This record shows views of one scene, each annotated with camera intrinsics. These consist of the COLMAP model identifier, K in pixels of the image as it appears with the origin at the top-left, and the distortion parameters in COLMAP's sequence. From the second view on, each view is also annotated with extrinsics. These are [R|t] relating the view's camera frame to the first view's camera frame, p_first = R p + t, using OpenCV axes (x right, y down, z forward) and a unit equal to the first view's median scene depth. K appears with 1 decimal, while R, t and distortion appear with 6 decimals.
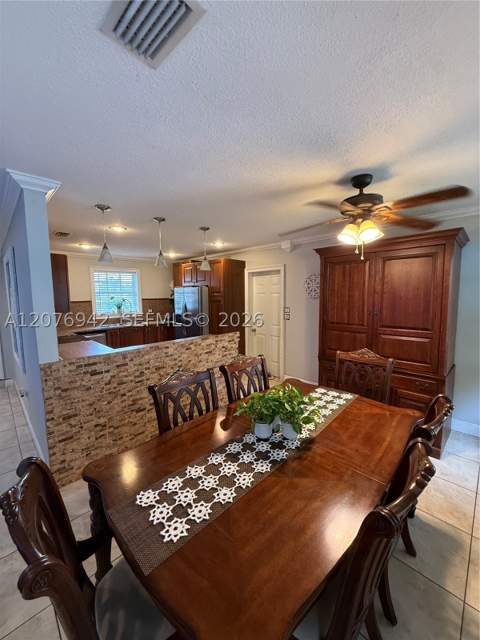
lens RADIAL K [[256.4, 0, 239.5], [0, 256.4, 320.3], [0, 0, 1]] dist [-0.000391, 0.000056]
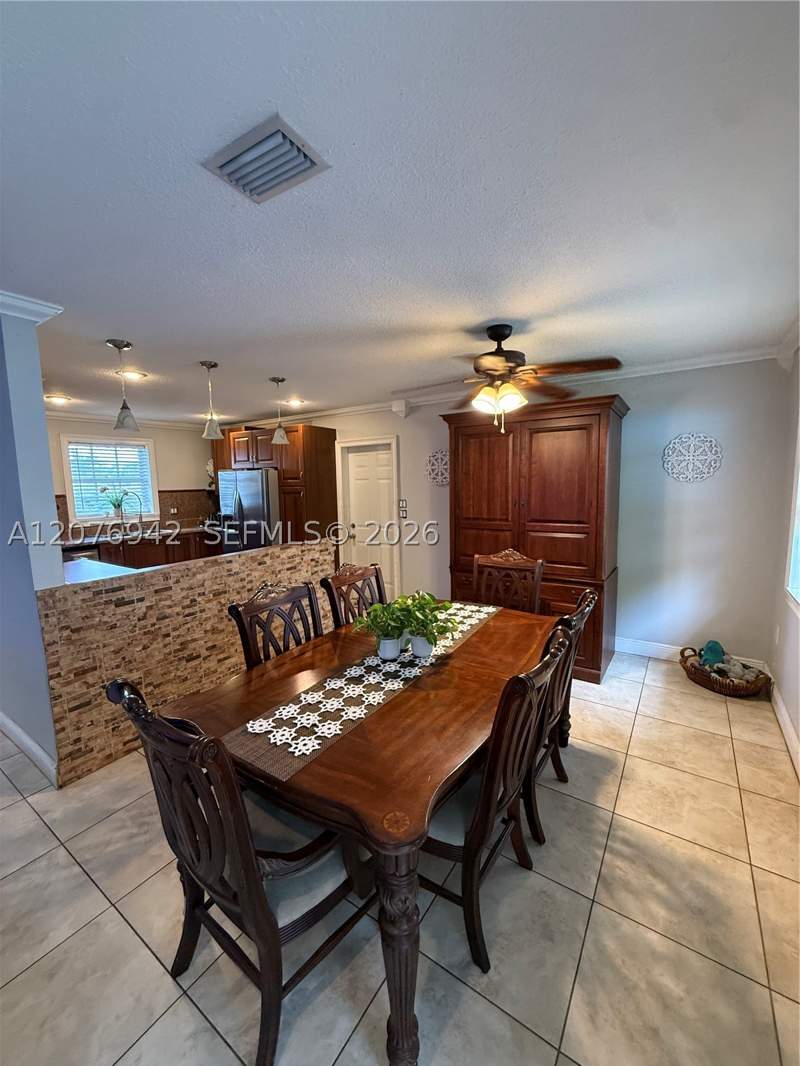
lens RADIAL K [[427.1, 0, 398.4], [0, 427.1, 534.7], [0, 0, 1]] dist [-0.000391, 0.000056]
pose [[0.981645, -0.031994, 0.188017, -0.078888], [0.028228, 0.999344, 0.022671, 0.030557], [-0.188619, -0.016947, 0.981904, -0.201110]]
